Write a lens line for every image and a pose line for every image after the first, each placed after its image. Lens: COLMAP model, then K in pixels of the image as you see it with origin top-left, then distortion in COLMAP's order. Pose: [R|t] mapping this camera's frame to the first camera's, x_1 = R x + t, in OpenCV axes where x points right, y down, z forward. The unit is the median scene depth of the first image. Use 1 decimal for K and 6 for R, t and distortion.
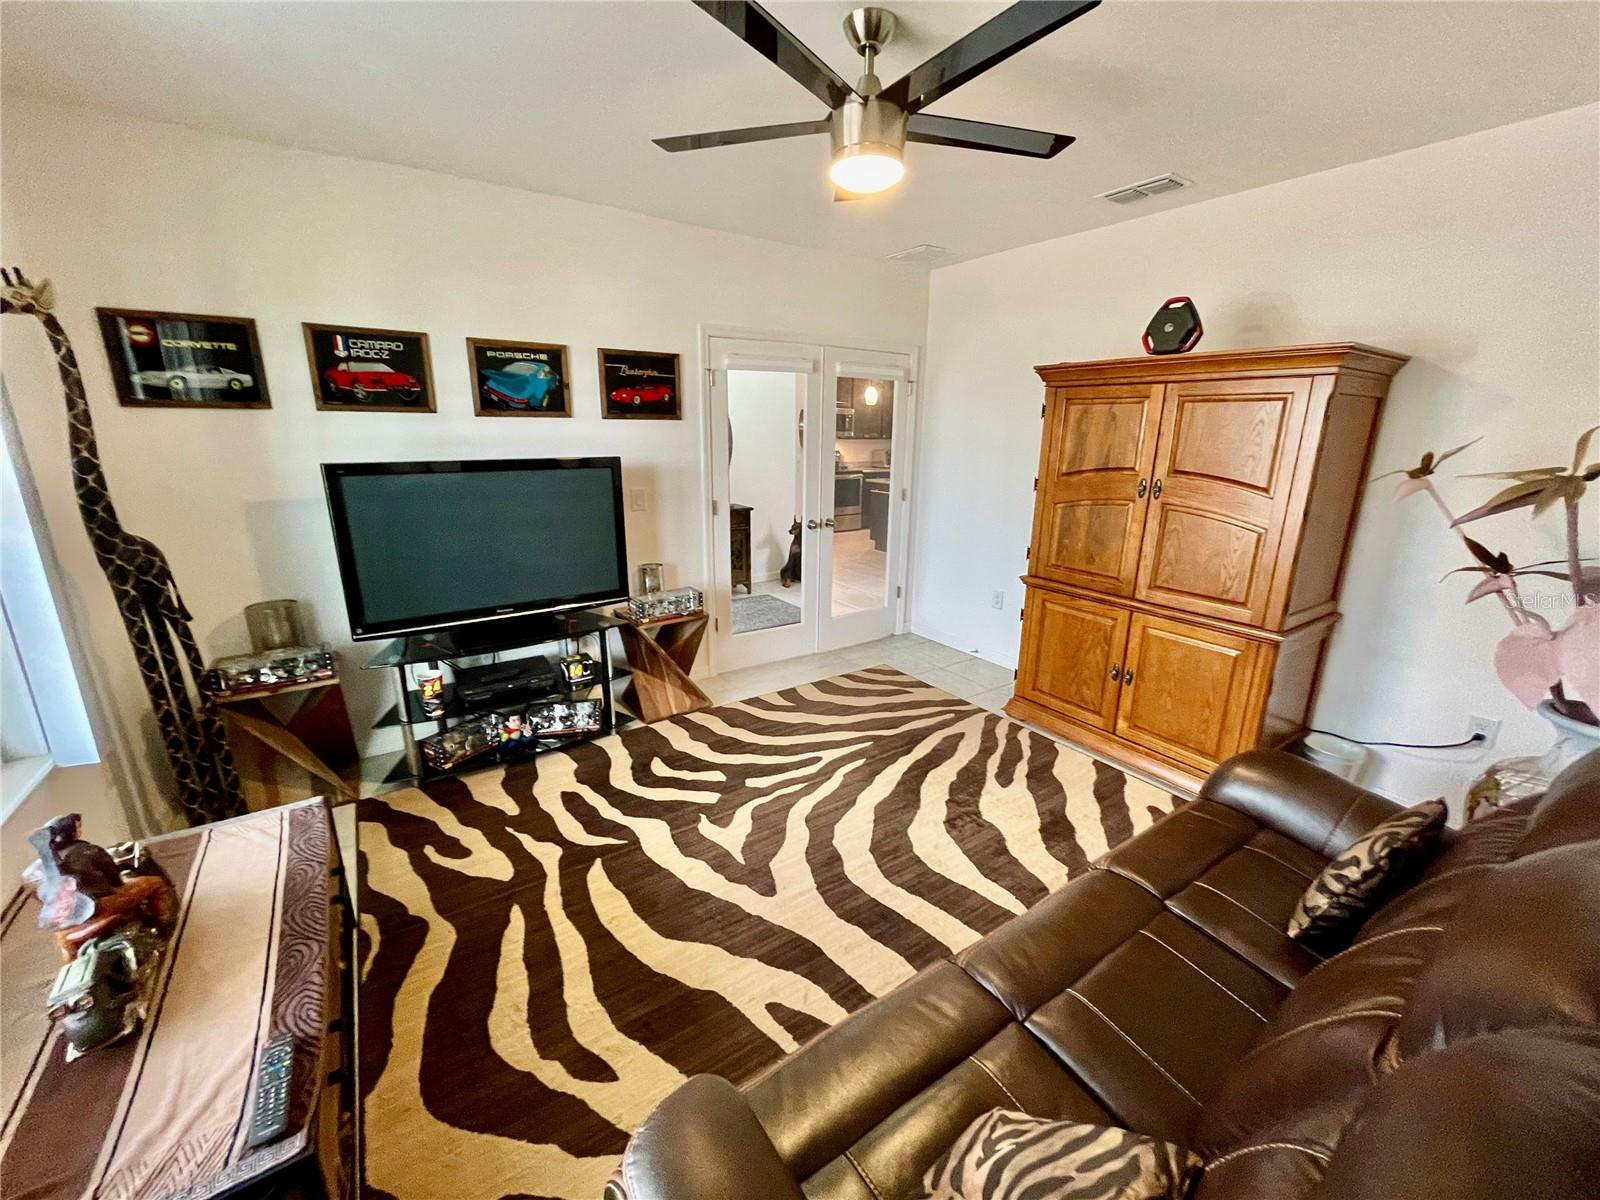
lens RADIAL K [[642.2, 0, 800.0], [0, 642.2, 600.0], [0, 0, 1]] dist [-0.003502, -0.000167]
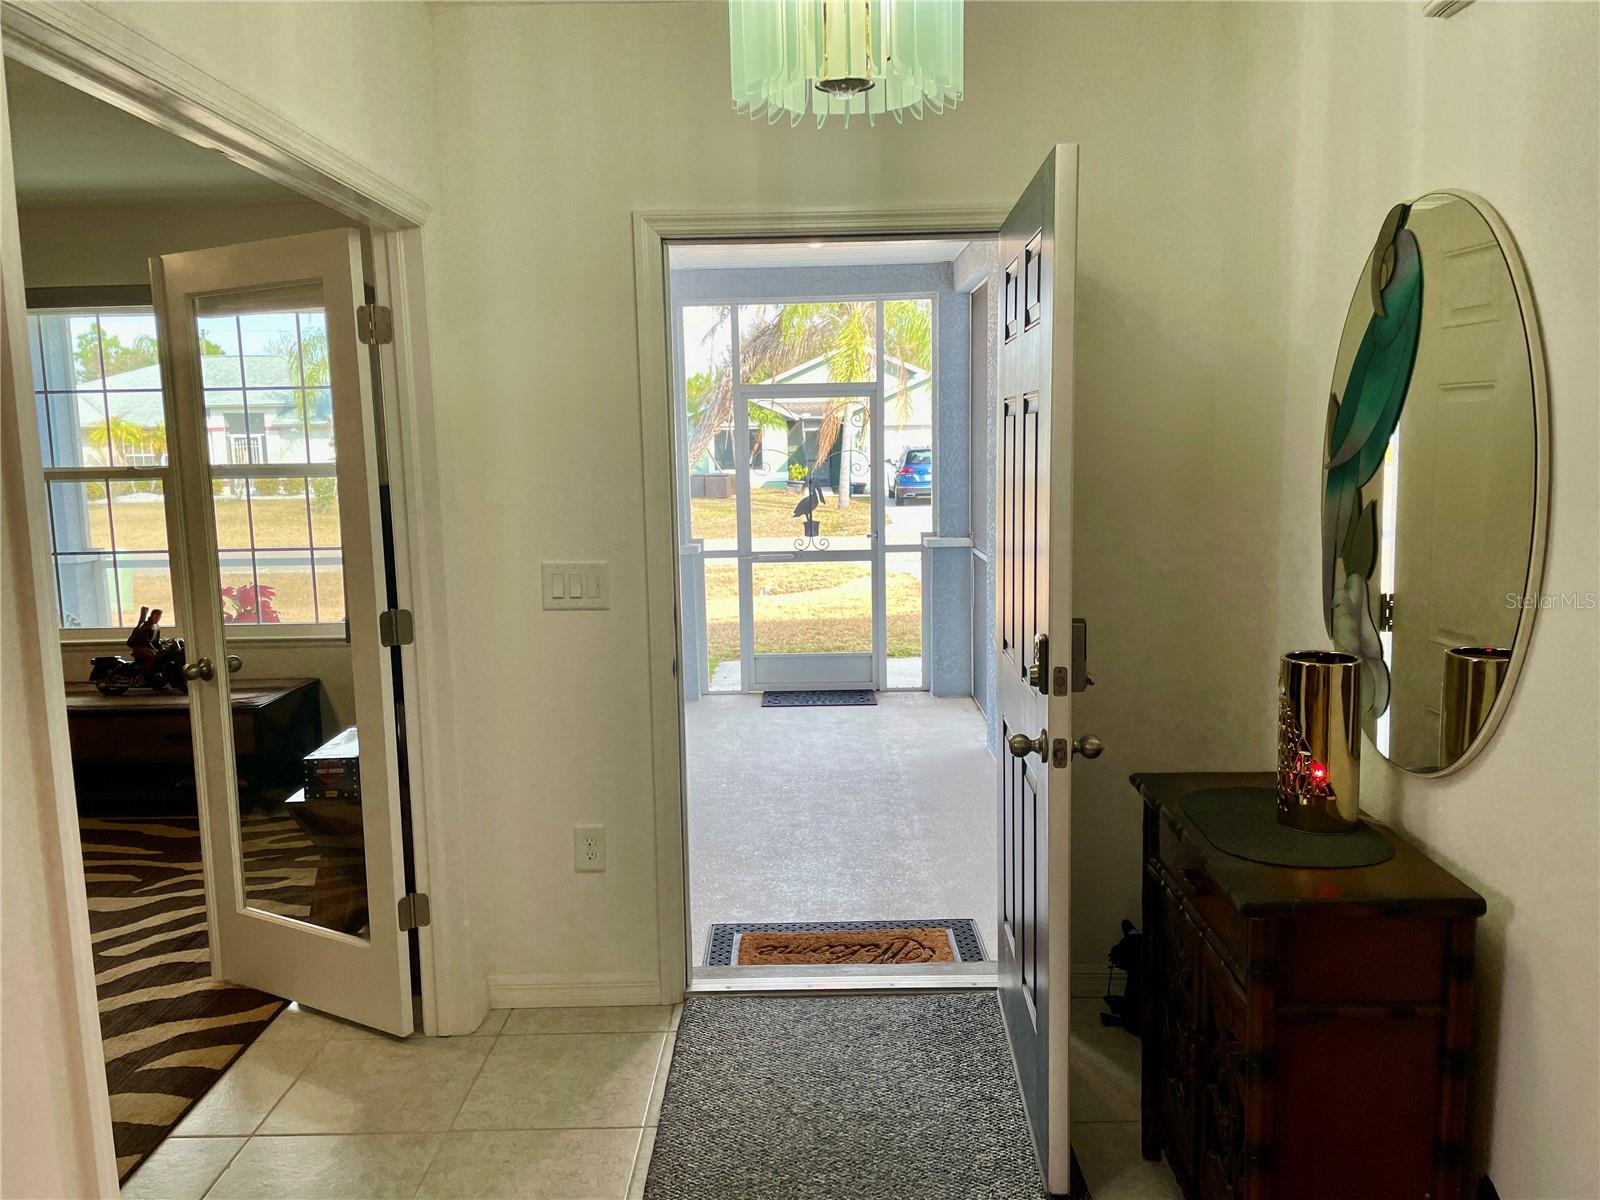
lens RADIAL K [[1231.3, 0, 800.0], [0, 1231.3, 600.0], [0, 0, 1]] dist [0.001462, -0.000493]
pose [[-0.570489, 0.108077, -0.814163, 0.534459], [-0.200625, 0.942935, 0.265750, -0.627326], [0.796425, 0.314949, -0.516251, 2.407664]]
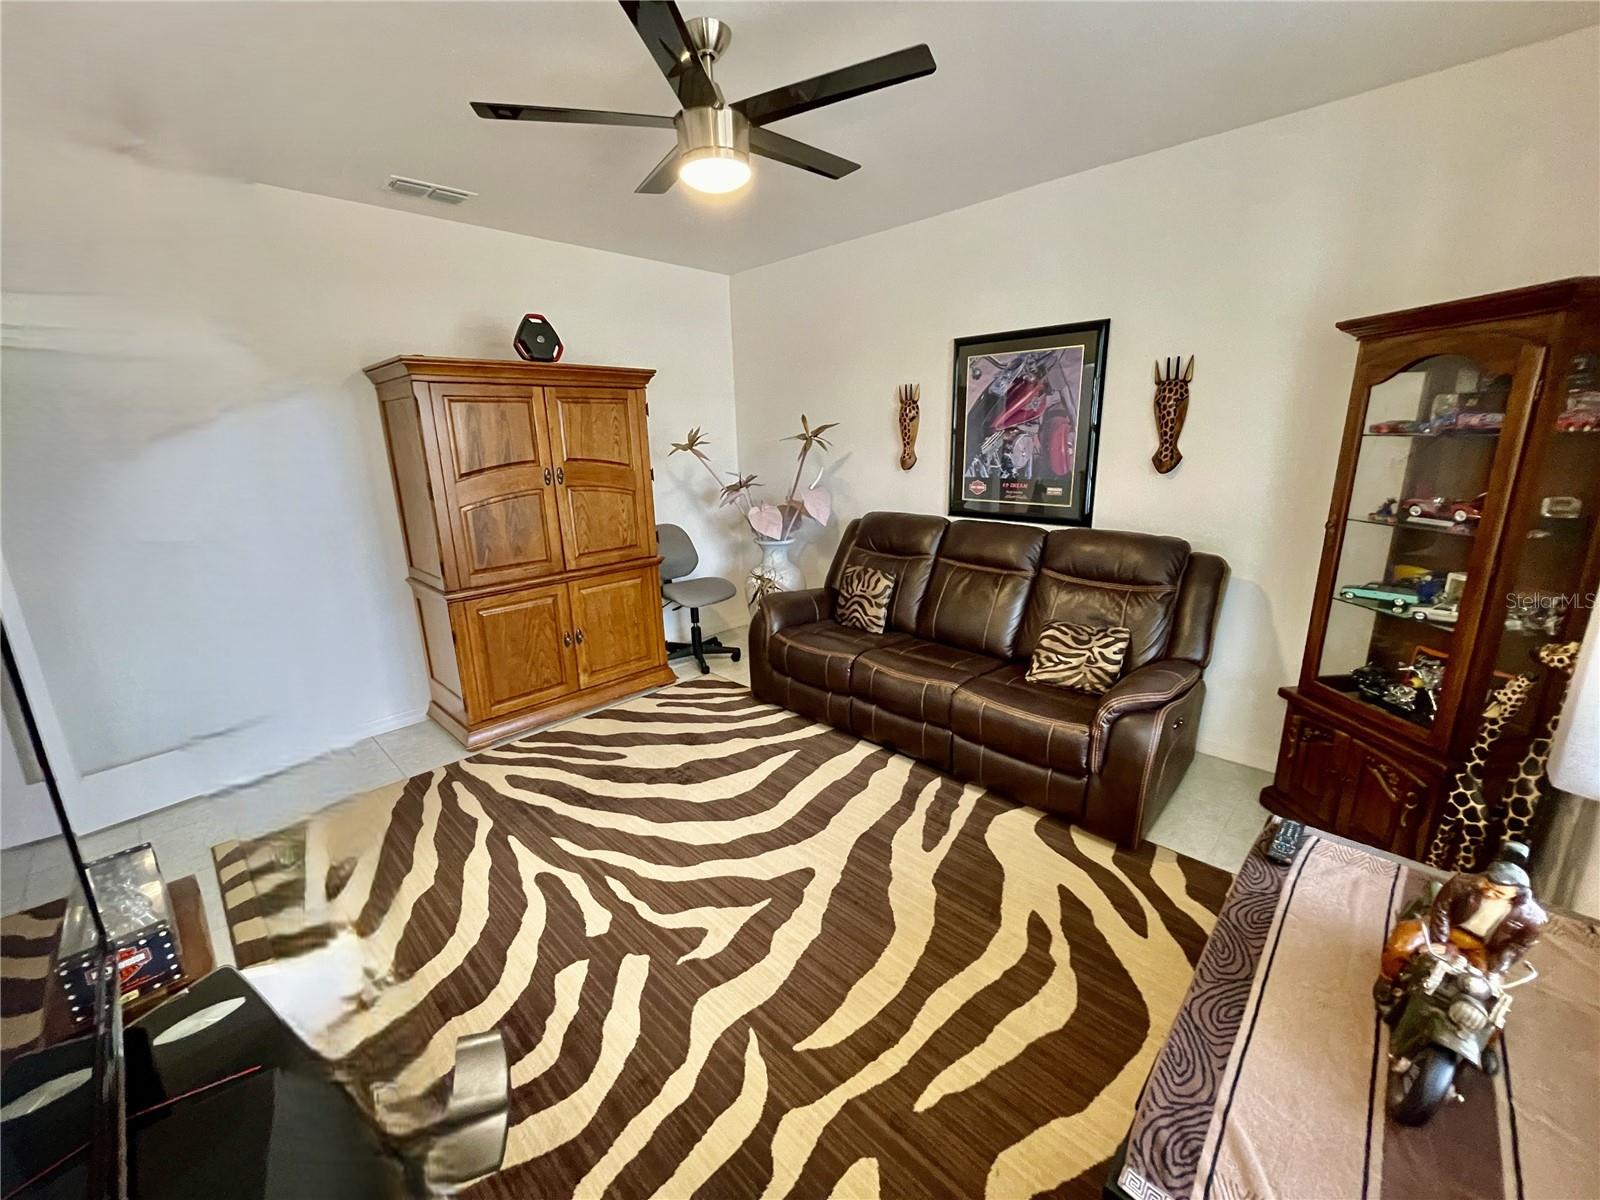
lens RADIAL K [[642.2, 0, 800.0], [0, 642.2, 600.0], [0, 0, 1]] dist [-0.003502, -0.000167]
pose [[-0.197009, -0.253223, 0.947135, -0.772346], [0.281501, 0.910779, 0.302057, -0.212165], [-0.939119, 0.326128, -0.108149, 0.845850]]
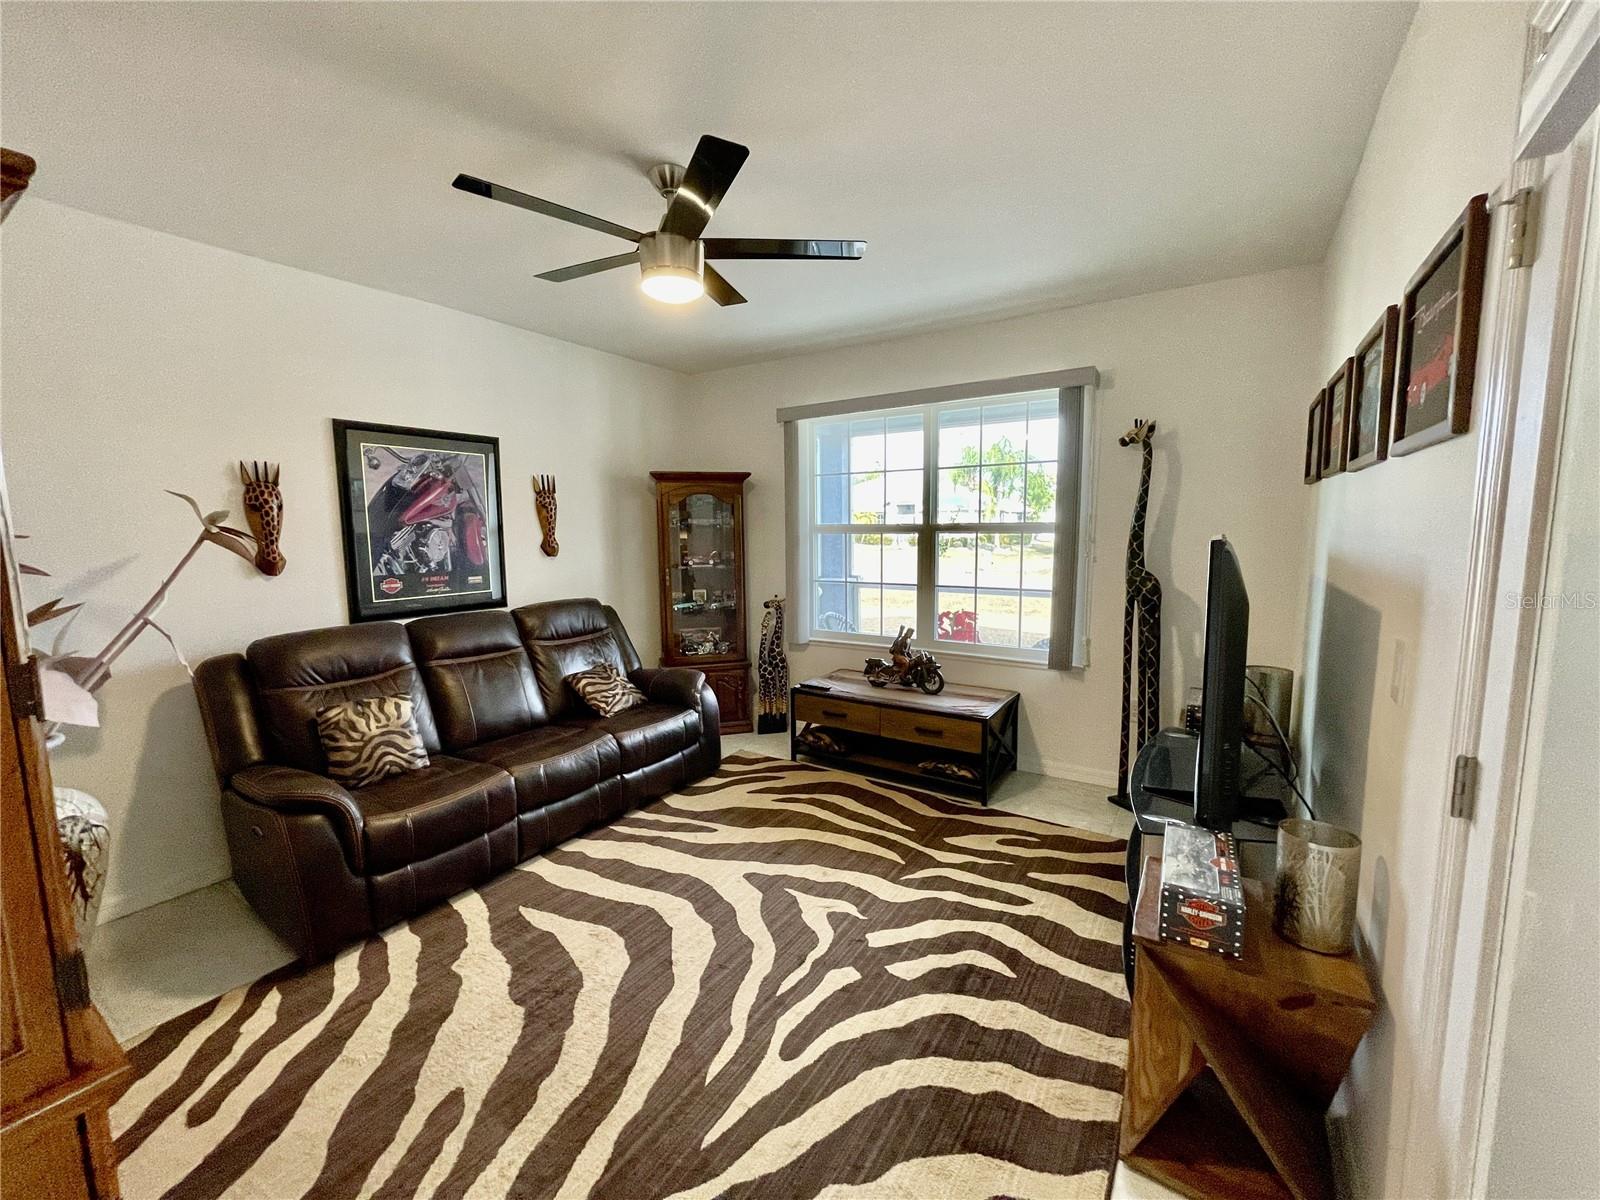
lens RADIAL K [[650.5, 0, 800.0], [0, 650.5, 600.0], [0, 0, 1]] dist [0.000967, 0.000041]
pose [[-0.922879, 0.046274, -0.382299, 0.265009], [-0.098278, 0.931578, 0.350006, -0.399109], [0.372337, 0.360585, -0.855186, 1.631273]]
